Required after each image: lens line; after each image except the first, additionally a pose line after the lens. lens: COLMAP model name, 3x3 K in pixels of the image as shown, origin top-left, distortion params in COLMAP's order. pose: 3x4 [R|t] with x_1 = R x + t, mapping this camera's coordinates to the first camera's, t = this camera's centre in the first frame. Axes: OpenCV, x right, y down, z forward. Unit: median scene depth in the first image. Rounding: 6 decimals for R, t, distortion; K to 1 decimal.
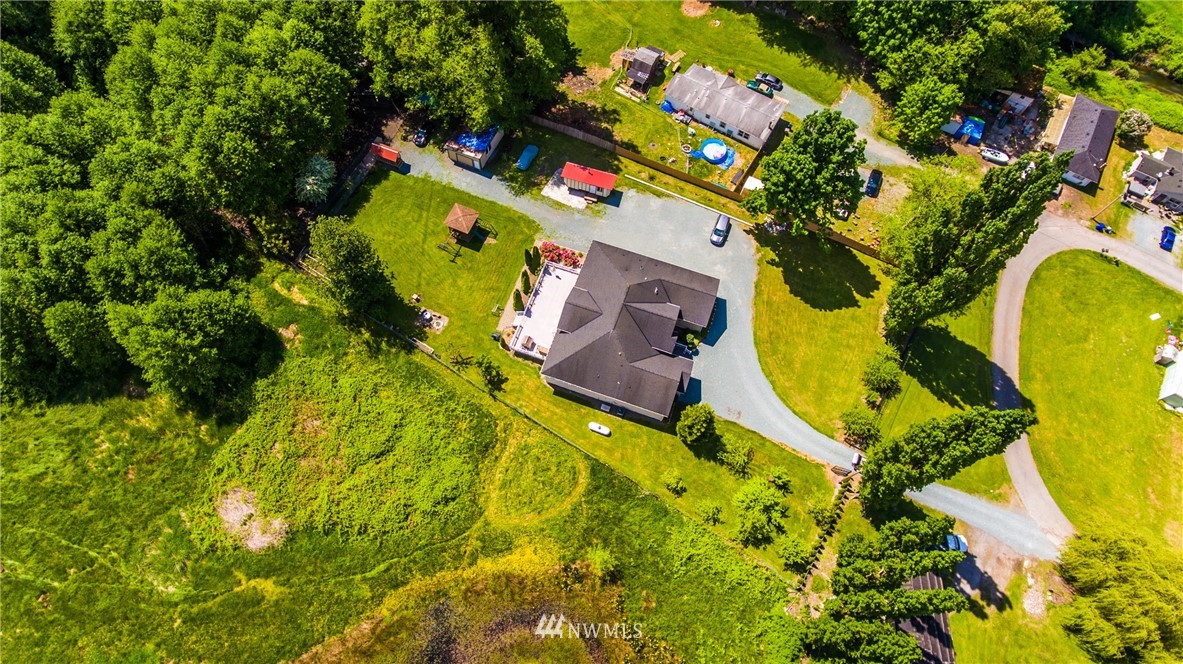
lens RADIAL K [[727.1, 0, 591.4], [0, 727.1, 273.8], [0, 0, 1]] dist [0.002698, 0.000184]
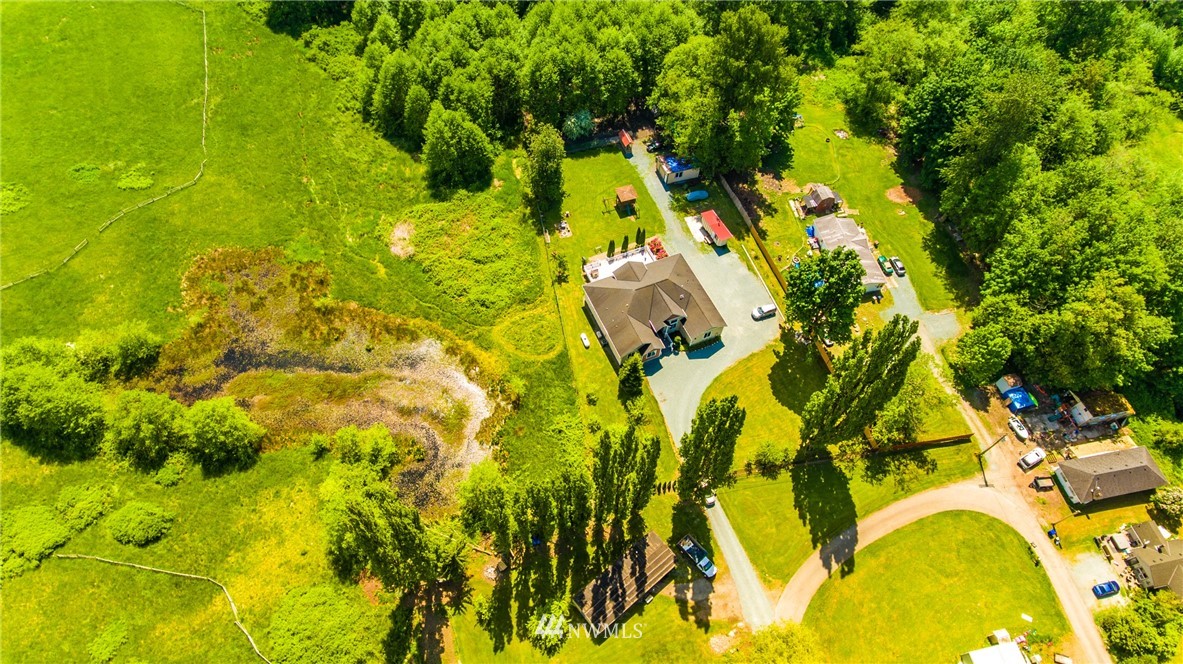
lens RADIAL K [[716.4, 0, 584.8], [0, 716.4, 330.0], [0, 0, 1]] dist [0.001906, 0.001722]
pose [[0.673930, 0.612031, -0.413807, 0.532684], [-0.660136, 0.750345, 0.034677, 0.136156], [0.331722, 0.249799, 0.909704, -0.265562]]
